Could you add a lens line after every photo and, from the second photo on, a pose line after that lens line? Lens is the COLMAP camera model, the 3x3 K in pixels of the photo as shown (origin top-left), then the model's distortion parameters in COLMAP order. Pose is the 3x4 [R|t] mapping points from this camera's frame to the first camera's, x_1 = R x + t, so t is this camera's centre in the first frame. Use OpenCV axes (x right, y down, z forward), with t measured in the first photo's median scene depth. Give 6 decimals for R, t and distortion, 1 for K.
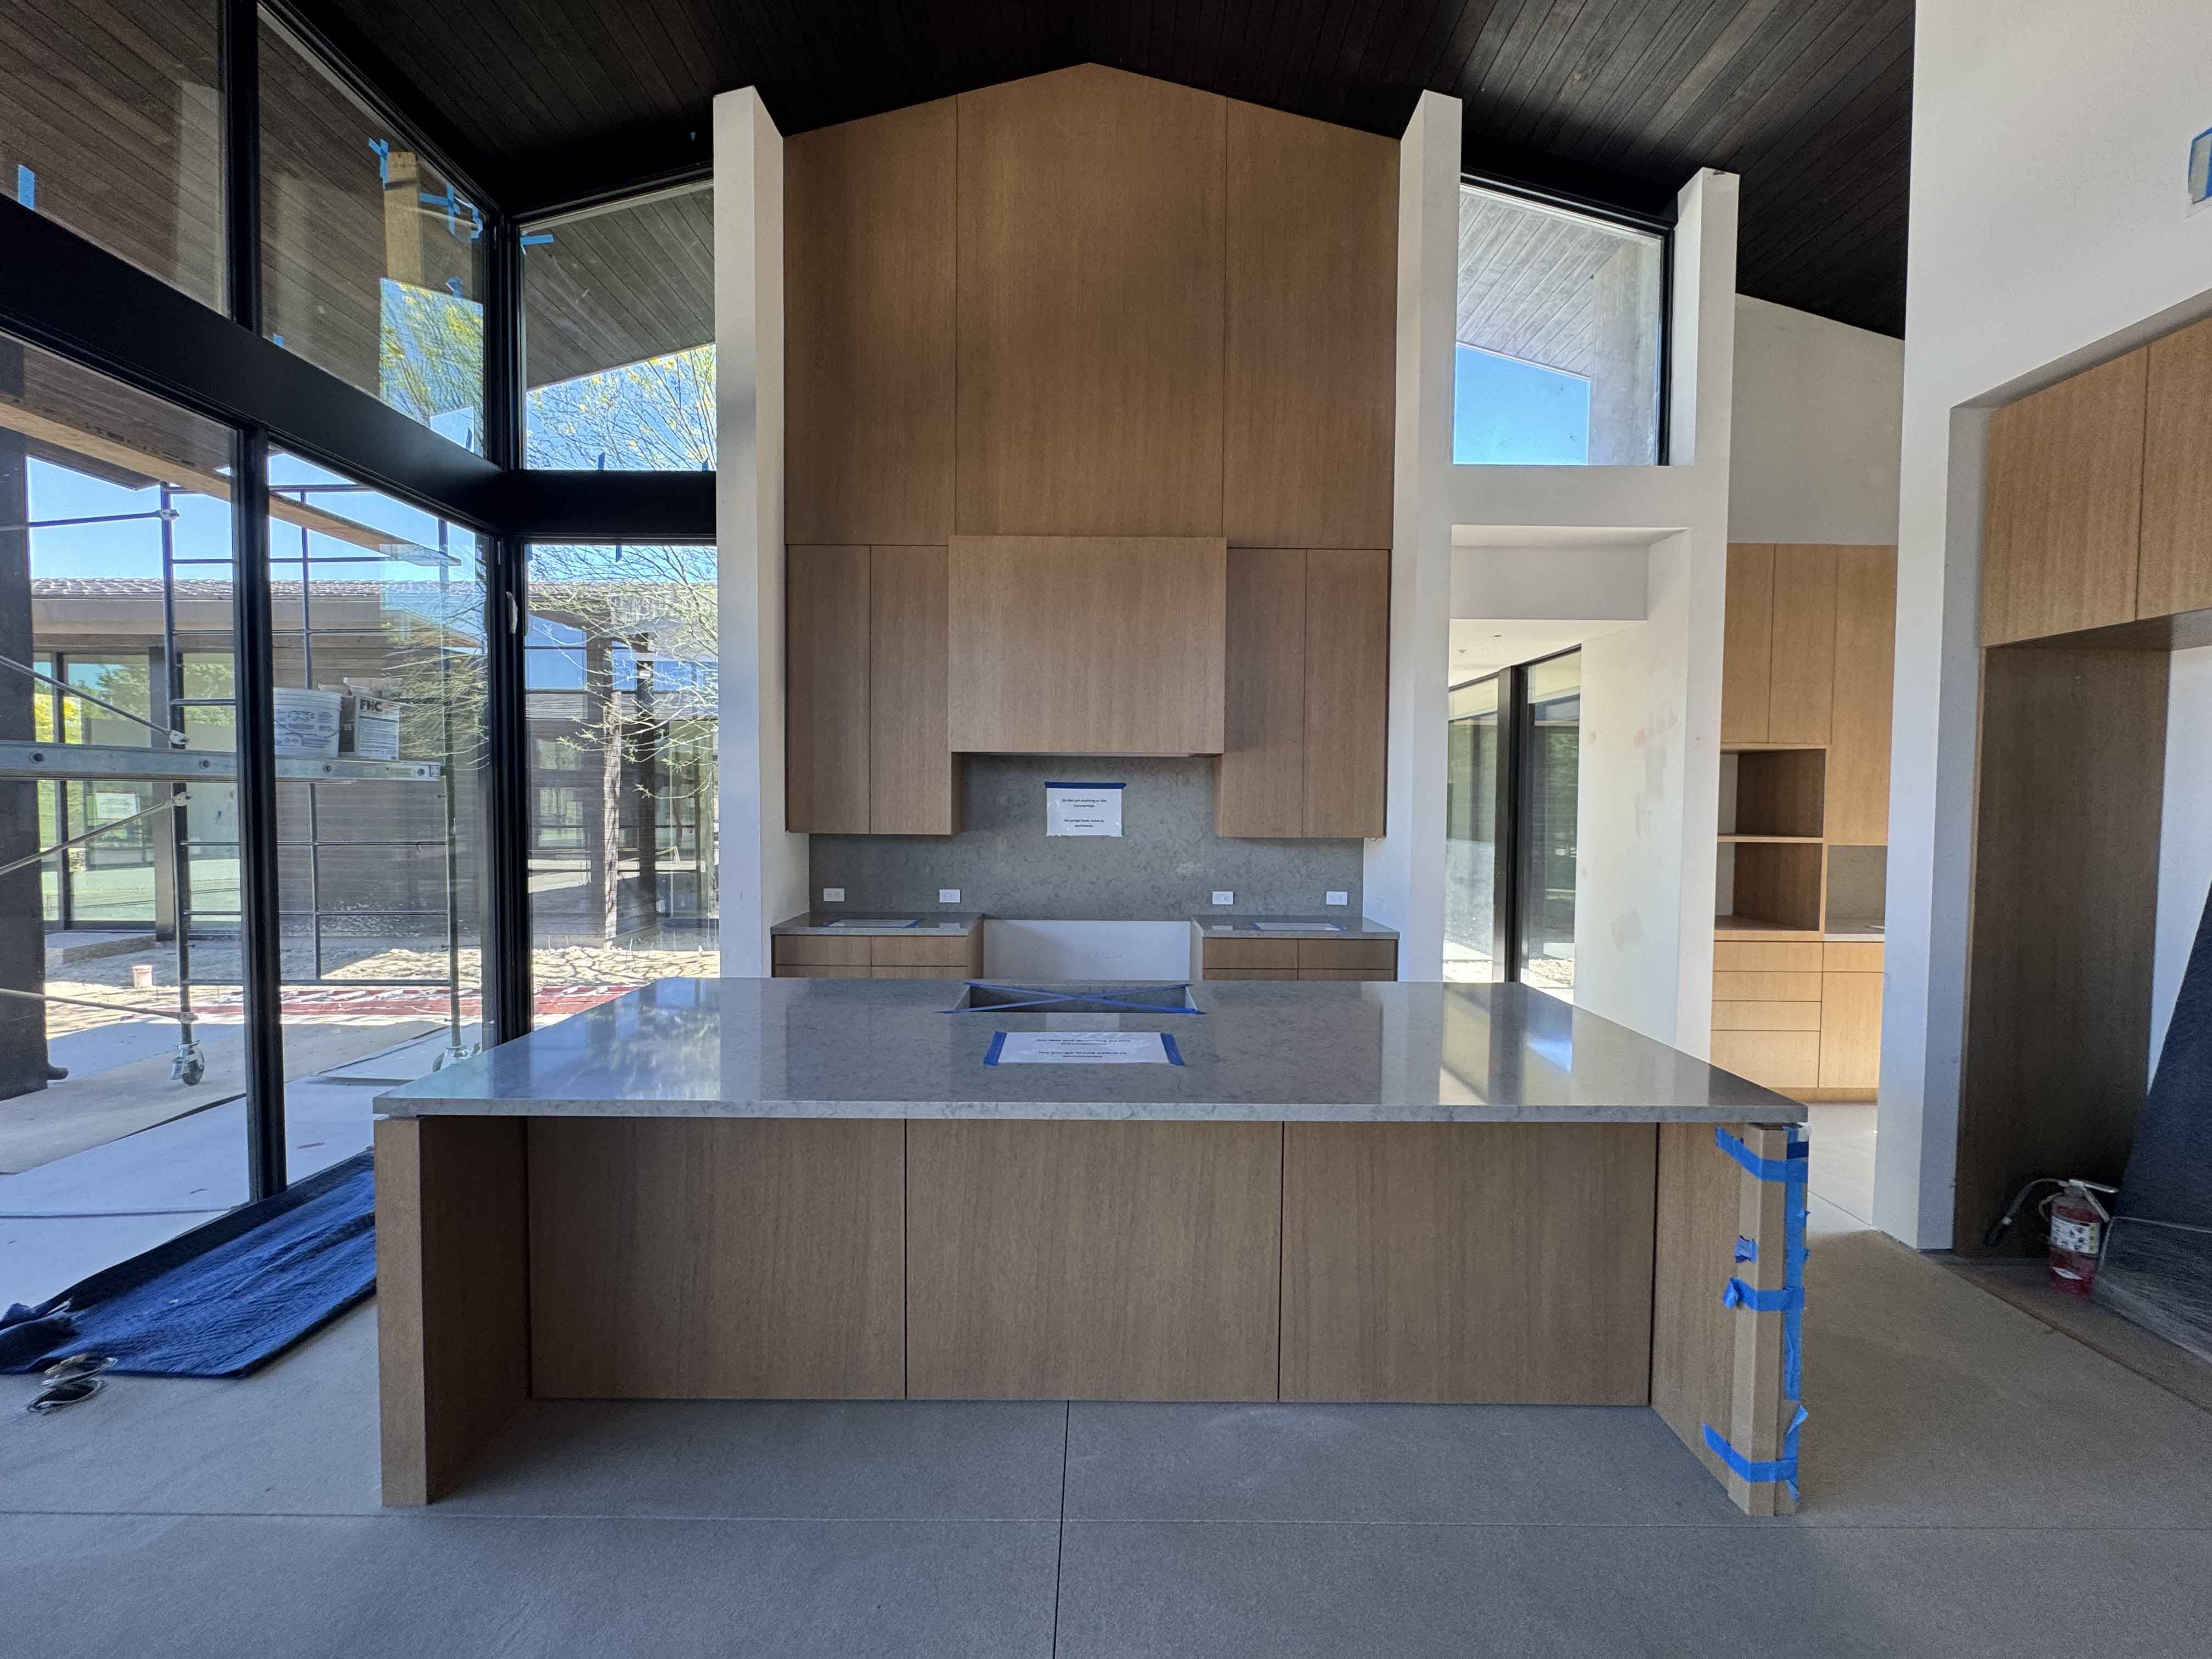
lens RADIAL K [[884.4, 0, 1116.1], [0, 884.4, 834.1], [0, 0, 1]] dist [-0.016261, -0.000265]
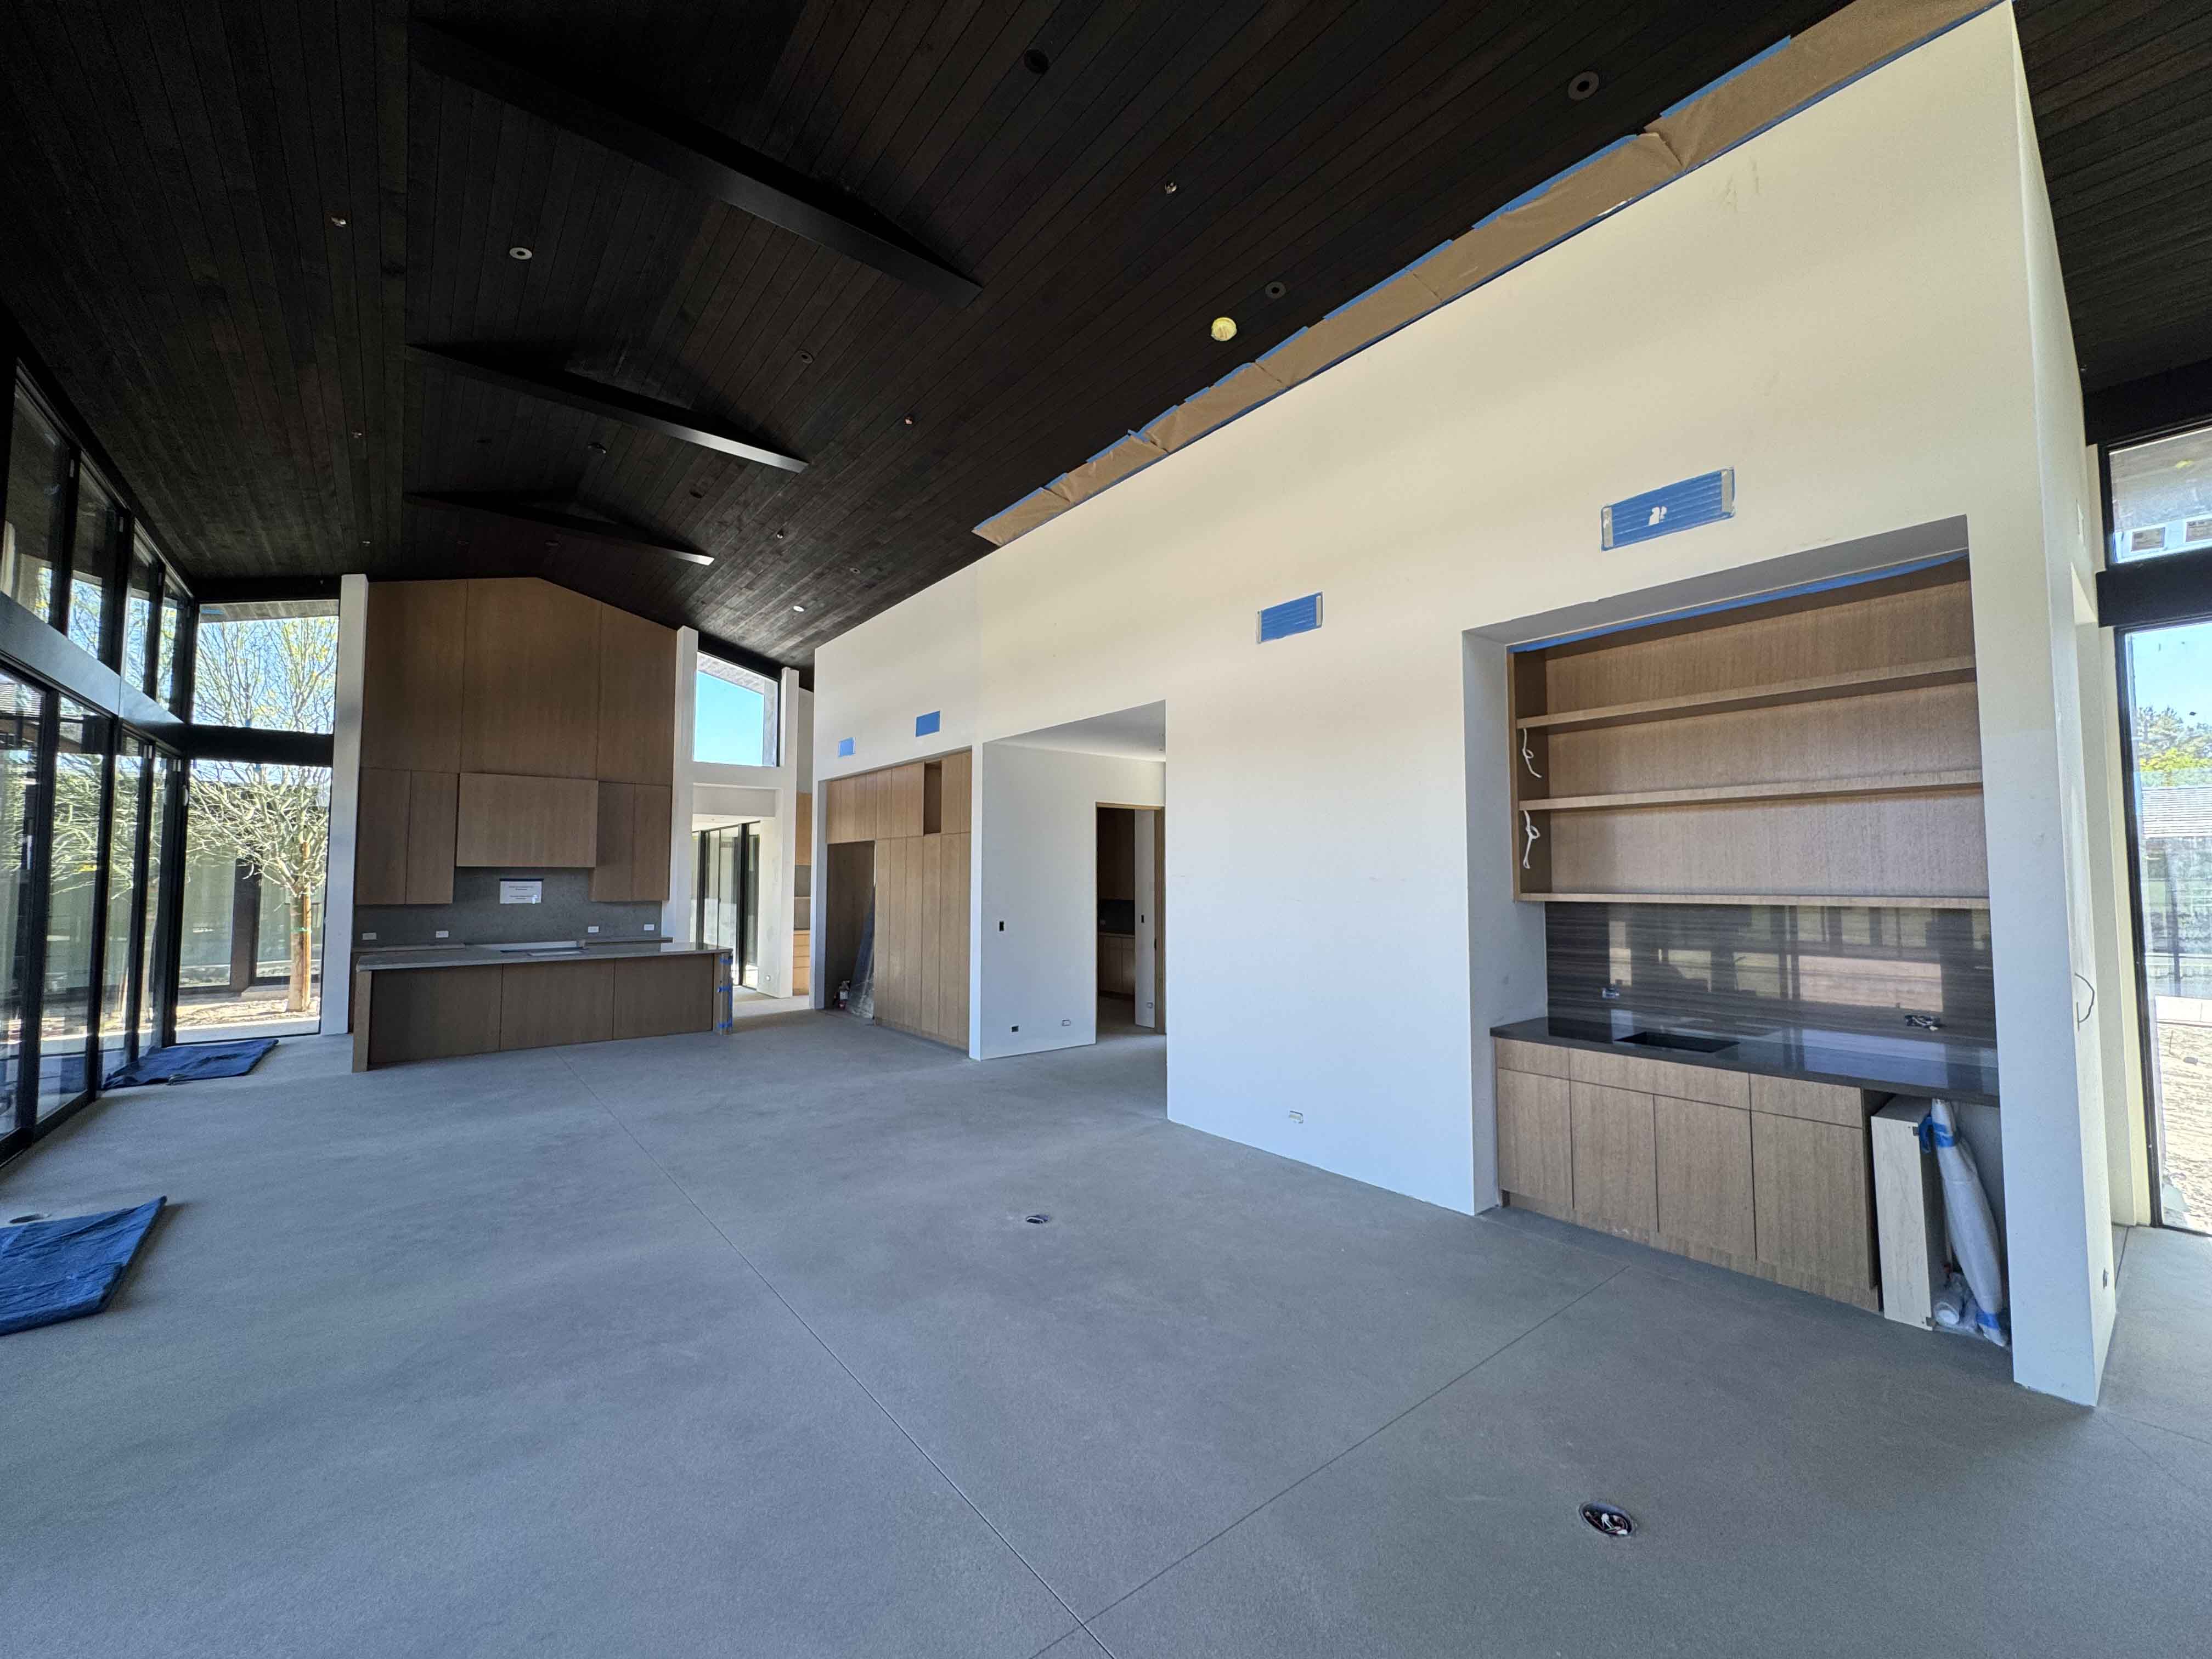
lens RADIAL K [[884.4, 0, 1116.1], [0, 884.4, 834.1], [0, 0, 1]] dist [-0.016261, -0.000265]
pose [[0.786685, 0.021841, 0.616968, -0.241601], [0.031460, 0.996657, -0.075396, 0.045495], [-0.616552, 0.078722, 0.783369, -1.760784]]
